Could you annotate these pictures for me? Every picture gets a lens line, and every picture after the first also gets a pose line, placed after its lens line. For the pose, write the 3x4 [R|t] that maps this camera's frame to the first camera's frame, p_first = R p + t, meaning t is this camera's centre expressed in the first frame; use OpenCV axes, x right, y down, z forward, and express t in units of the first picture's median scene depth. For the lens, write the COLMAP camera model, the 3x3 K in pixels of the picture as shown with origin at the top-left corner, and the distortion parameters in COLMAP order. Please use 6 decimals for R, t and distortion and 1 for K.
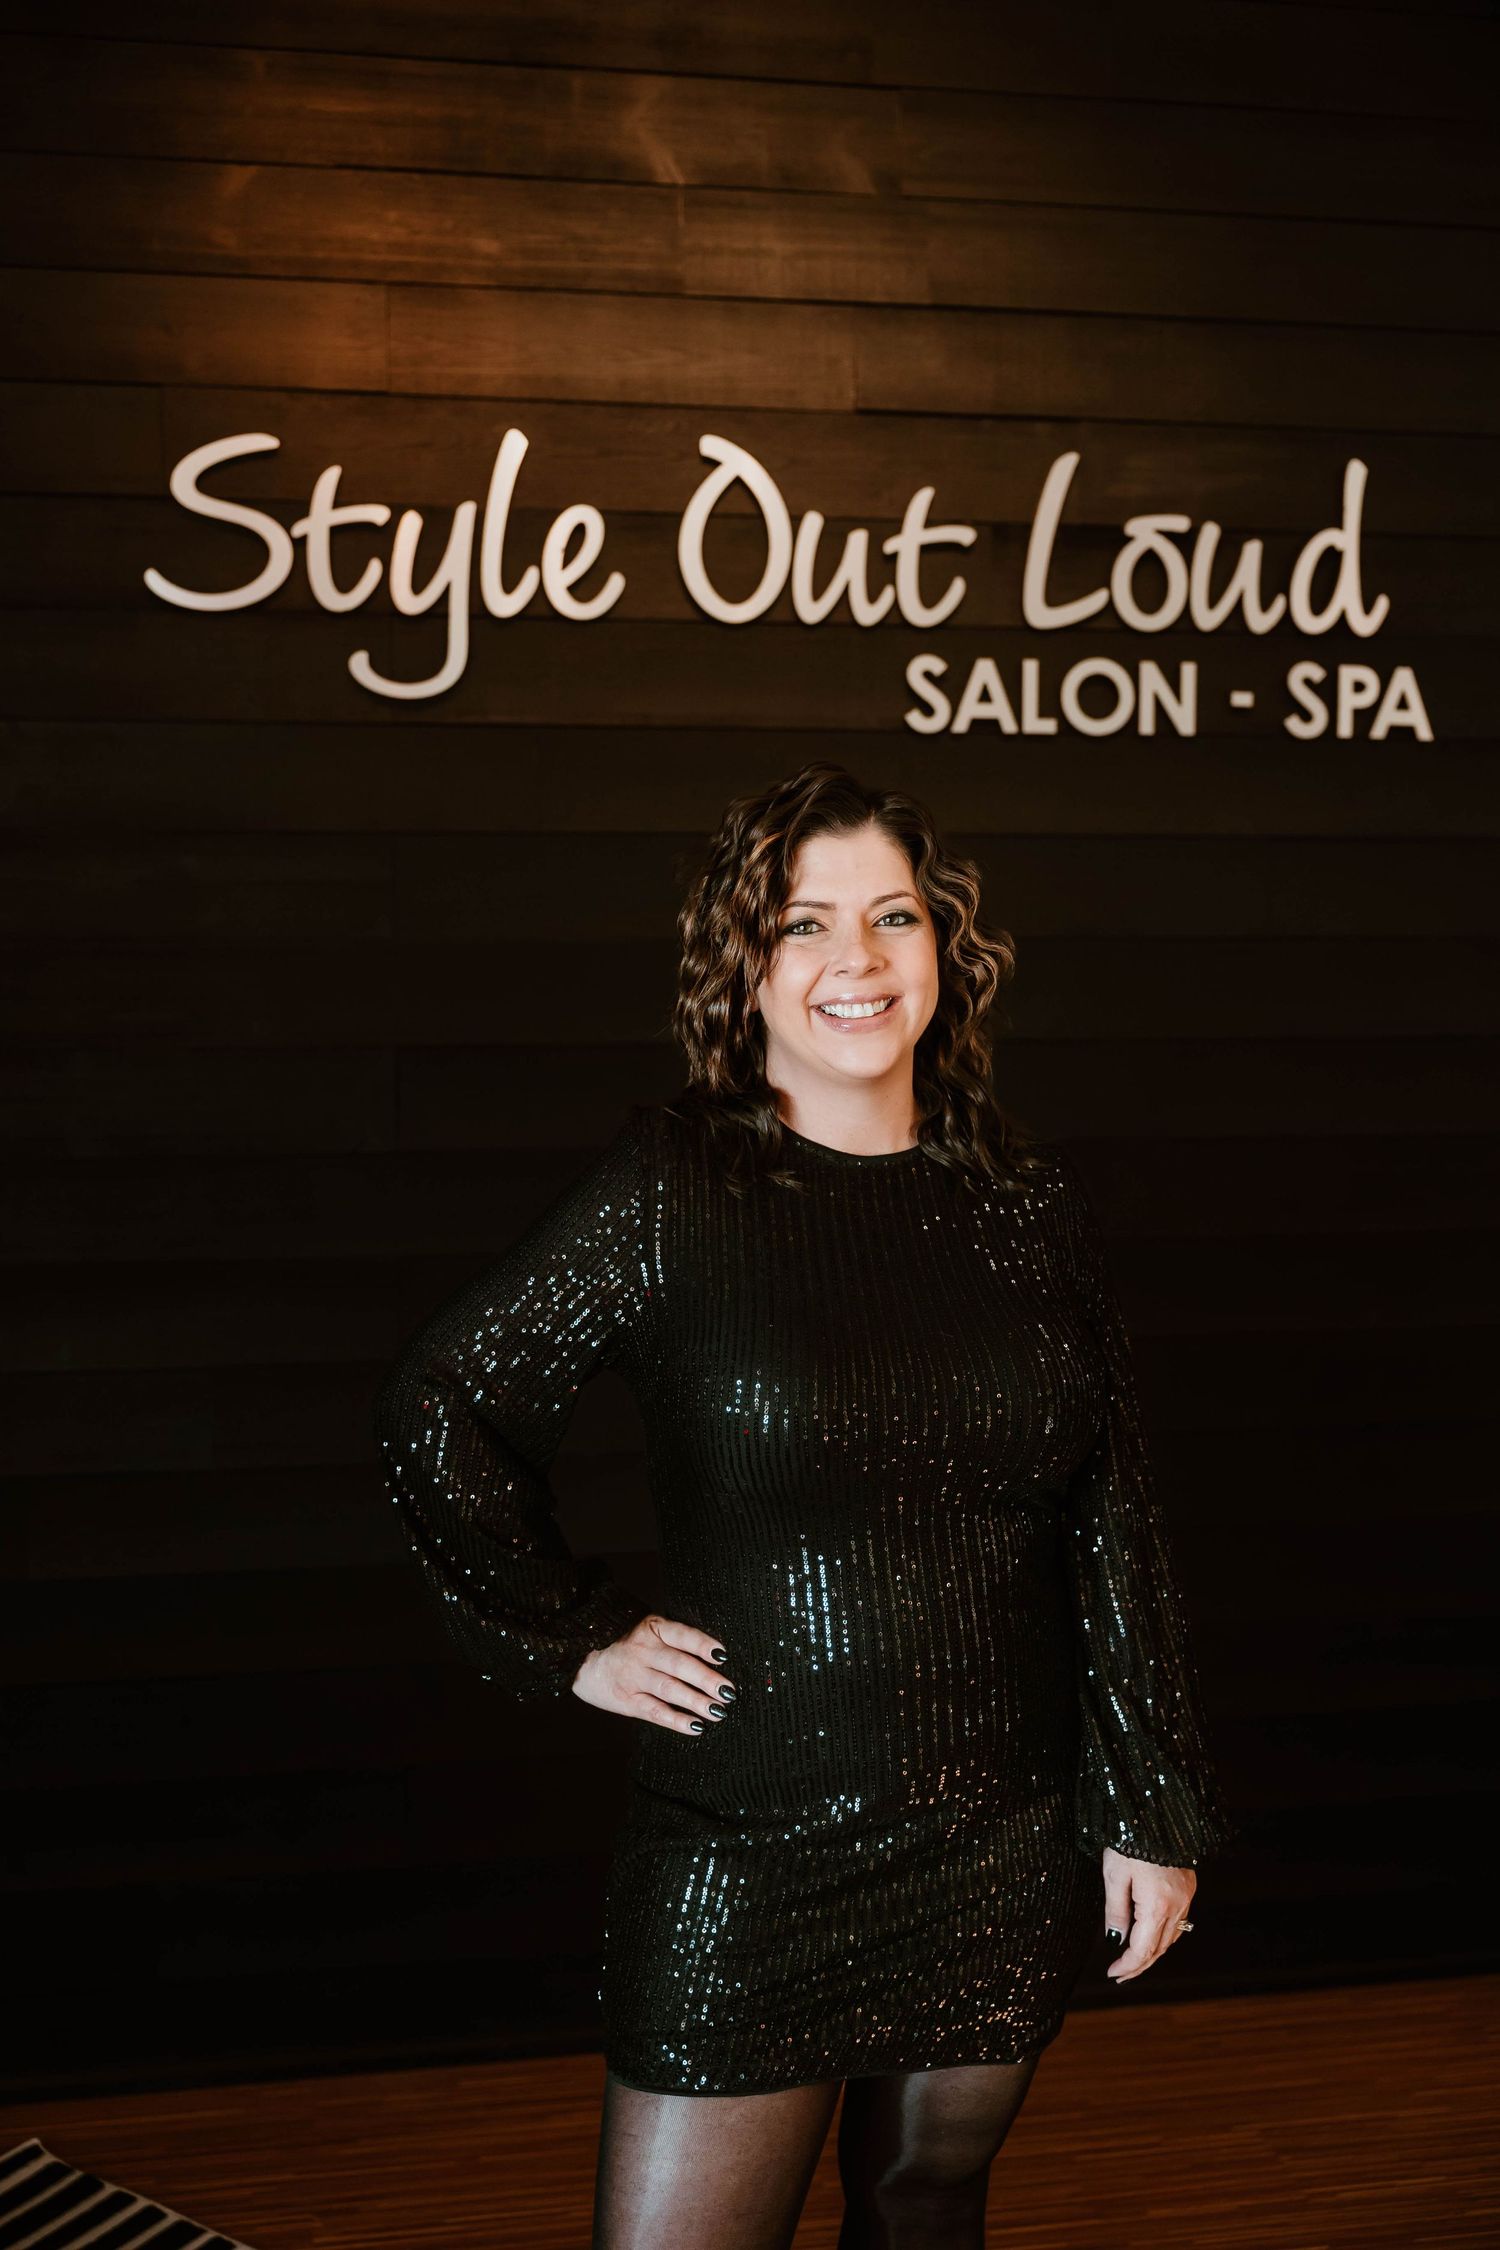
lens RADIAL K [[2188.1, 0, 735.9], [0, 2188.1, 1130.6], [0, 0, 1]] dist [0.007954, 0.000000]
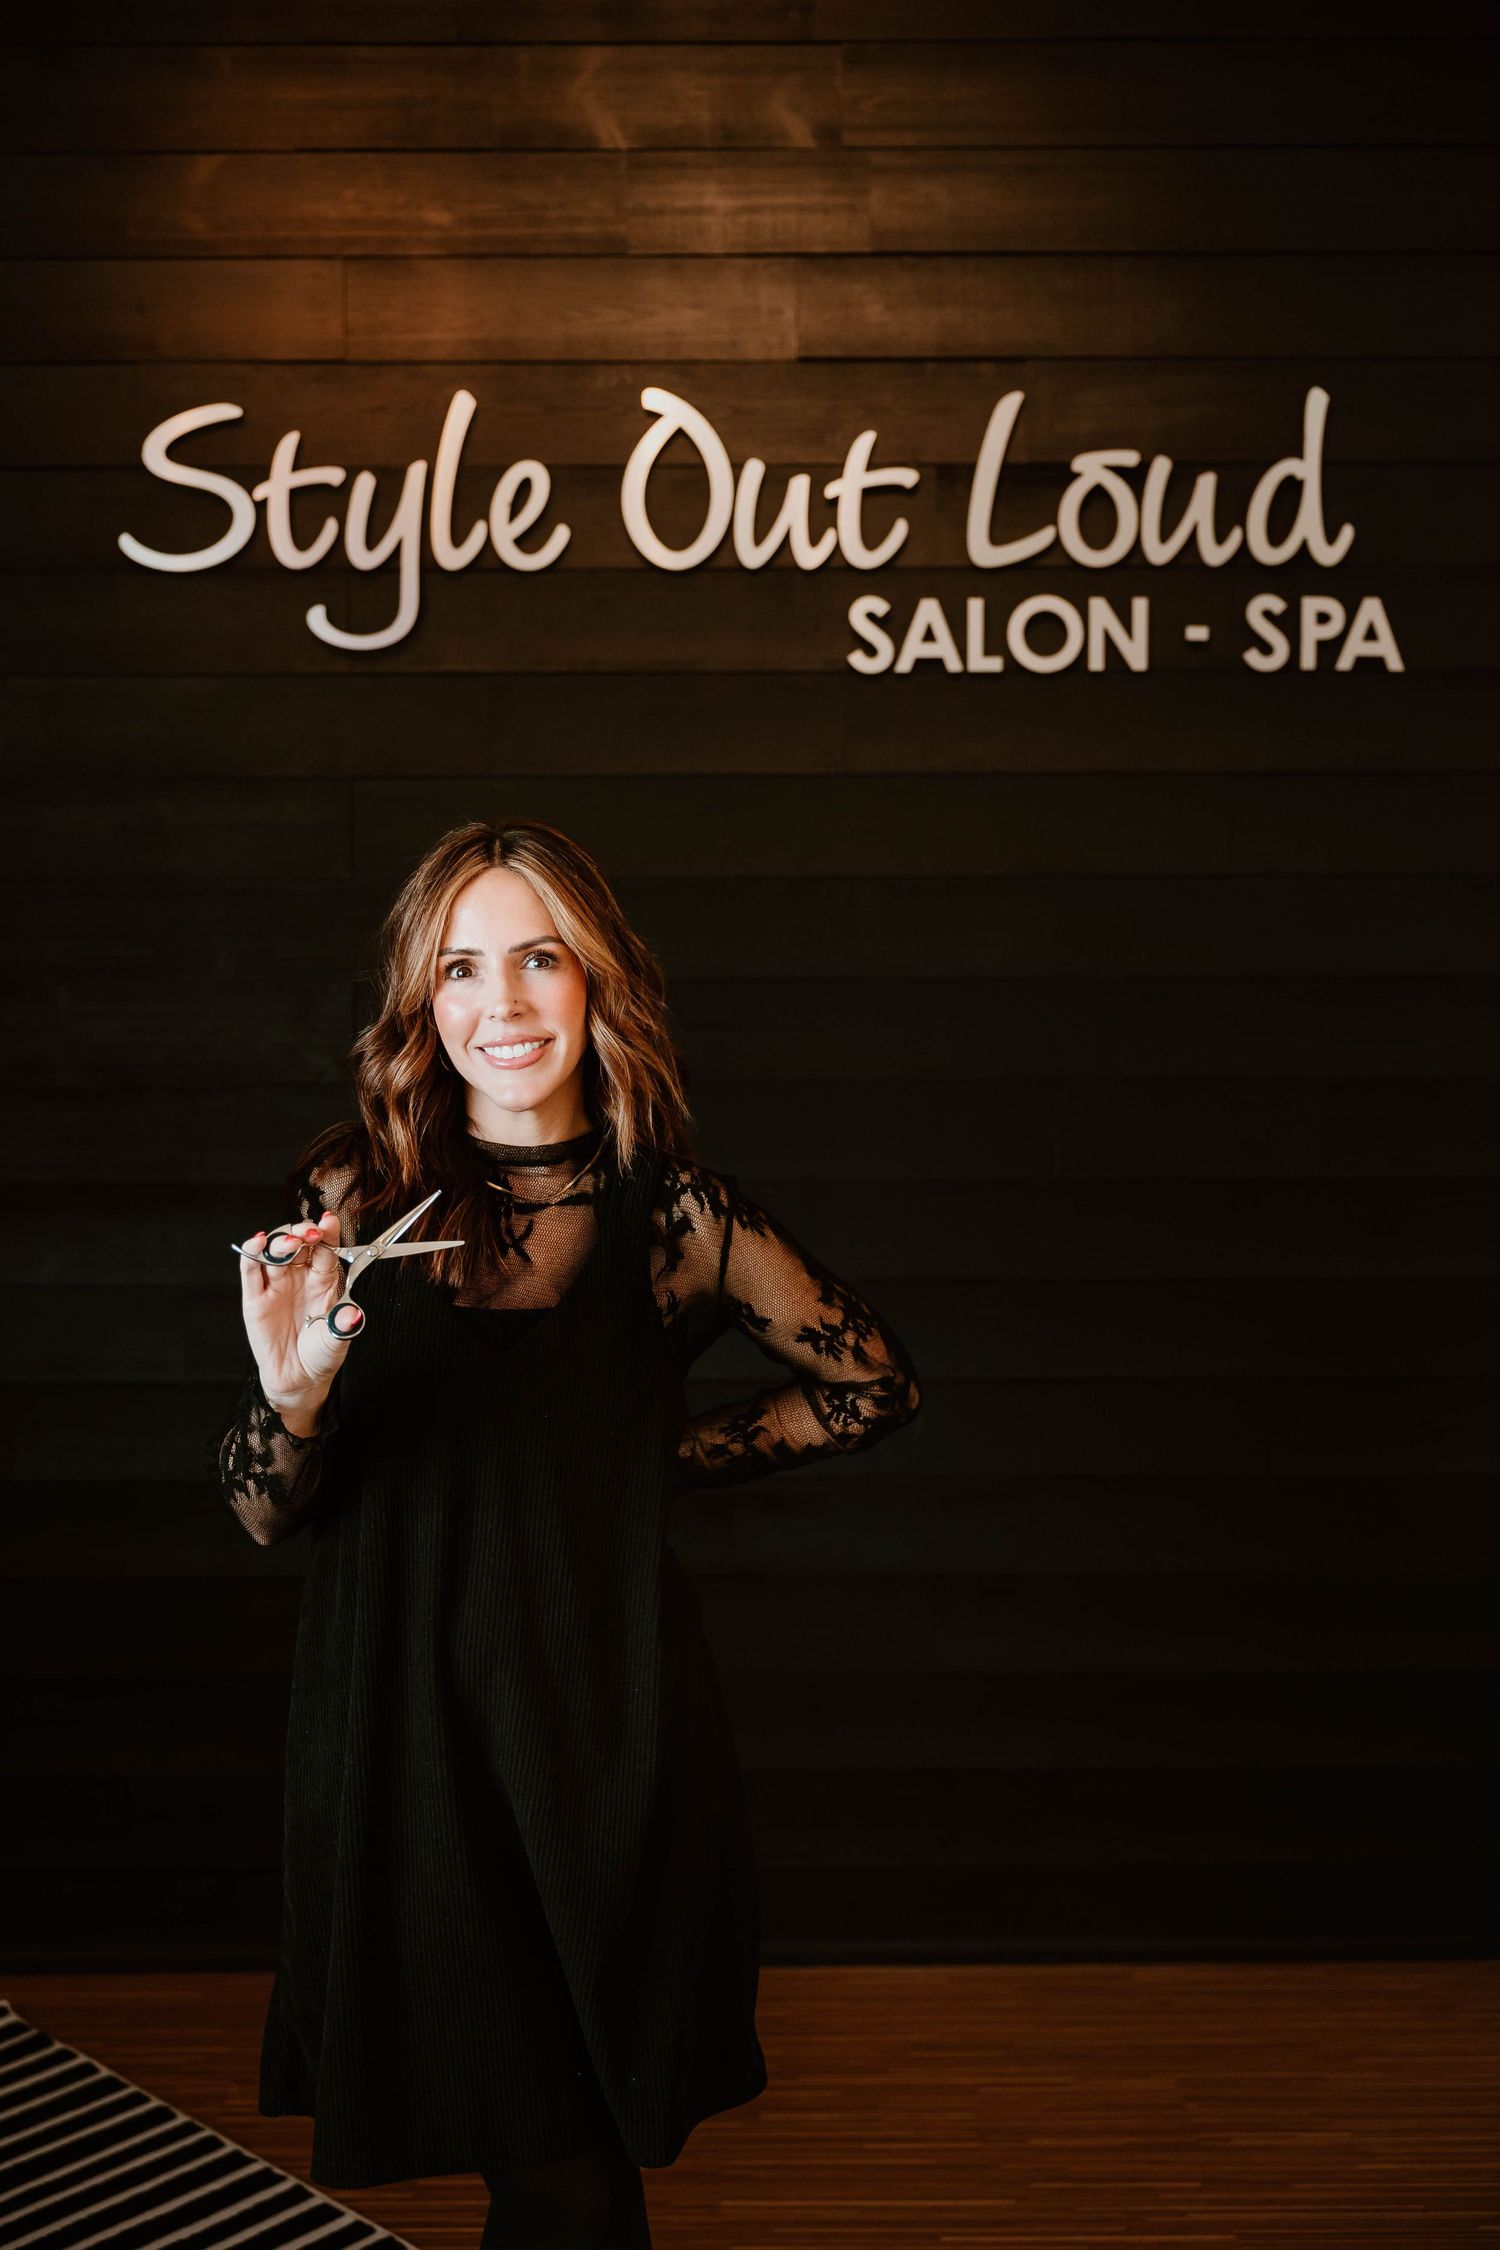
lens RADIAL K [[2364.5, 0, 747.0], [0, 2364.5, 1124.6], [0, 0, 1]] dist [0.012518, 0.000000]
pose [[0.987285, 0.007912, -0.158763, 0.208569], [-0.010602, 0.999814, -0.016105, 0.045735], [0.158606, 0.017583, 0.987185, -0.086261]]
